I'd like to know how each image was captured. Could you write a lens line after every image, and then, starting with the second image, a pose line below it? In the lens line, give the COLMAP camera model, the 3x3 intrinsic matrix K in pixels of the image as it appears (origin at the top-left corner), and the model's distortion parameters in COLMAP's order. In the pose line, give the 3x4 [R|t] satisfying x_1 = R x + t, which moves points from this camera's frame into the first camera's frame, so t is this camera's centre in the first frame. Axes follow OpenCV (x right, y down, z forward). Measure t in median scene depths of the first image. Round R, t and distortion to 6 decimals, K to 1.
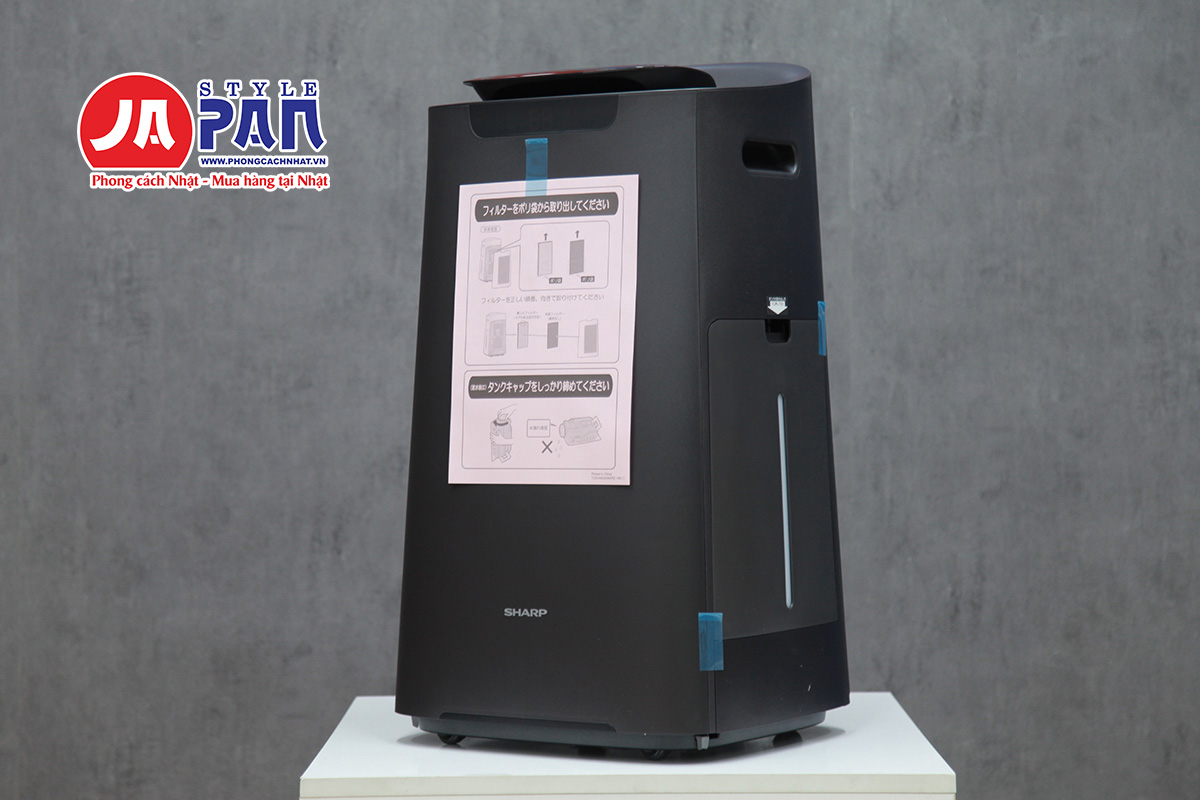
lens RADIAL K [[3217.7, 0, 595.5], [0, 3217.7, 401.0], [0, 0, 1]] dist [0.712107, 0.000000]
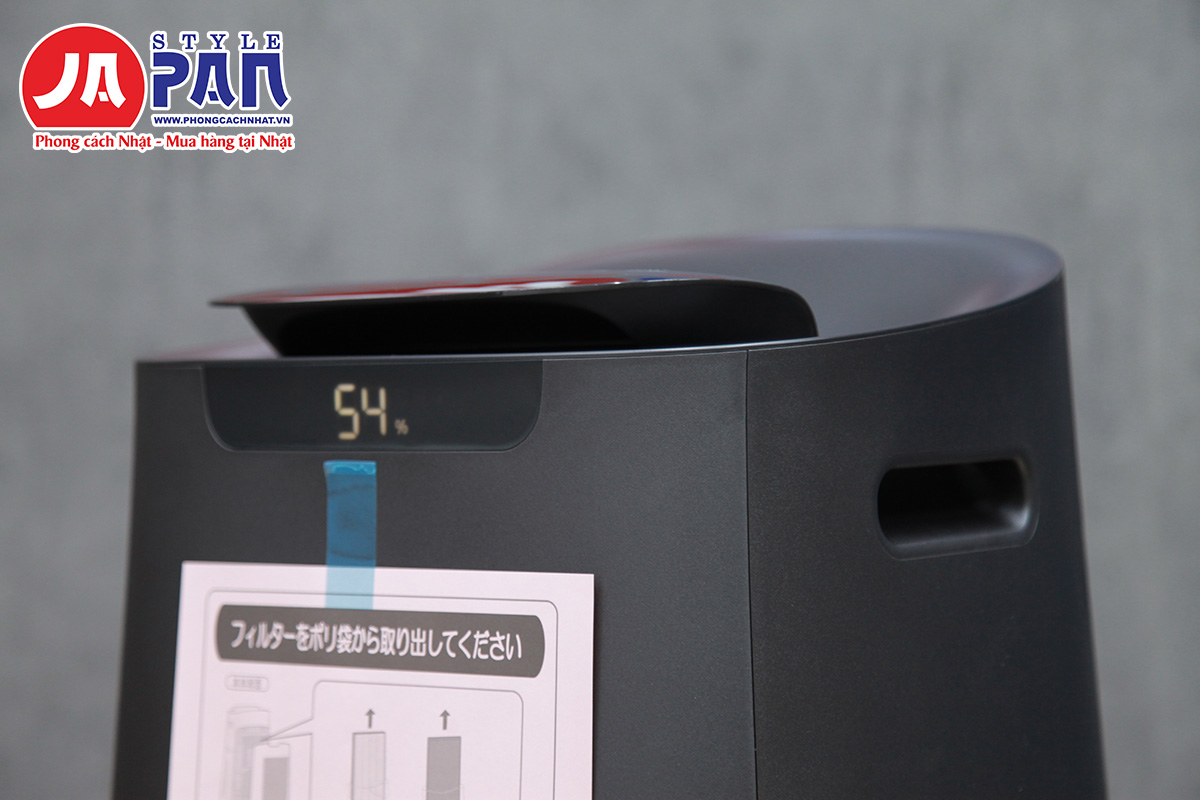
lens RADIAL K [[2997.5, 0, 598.4], [0, 2997.5, 400.9], [0, 0, 1]] dist [0.186438, 0.000000]
pose [[0.995167, -0.007104, -0.097943, 0.046943], [0.007918, 0.999937, 0.007927, -0.091109], [0.097880, -0.008664, 0.995160, 0.643283]]
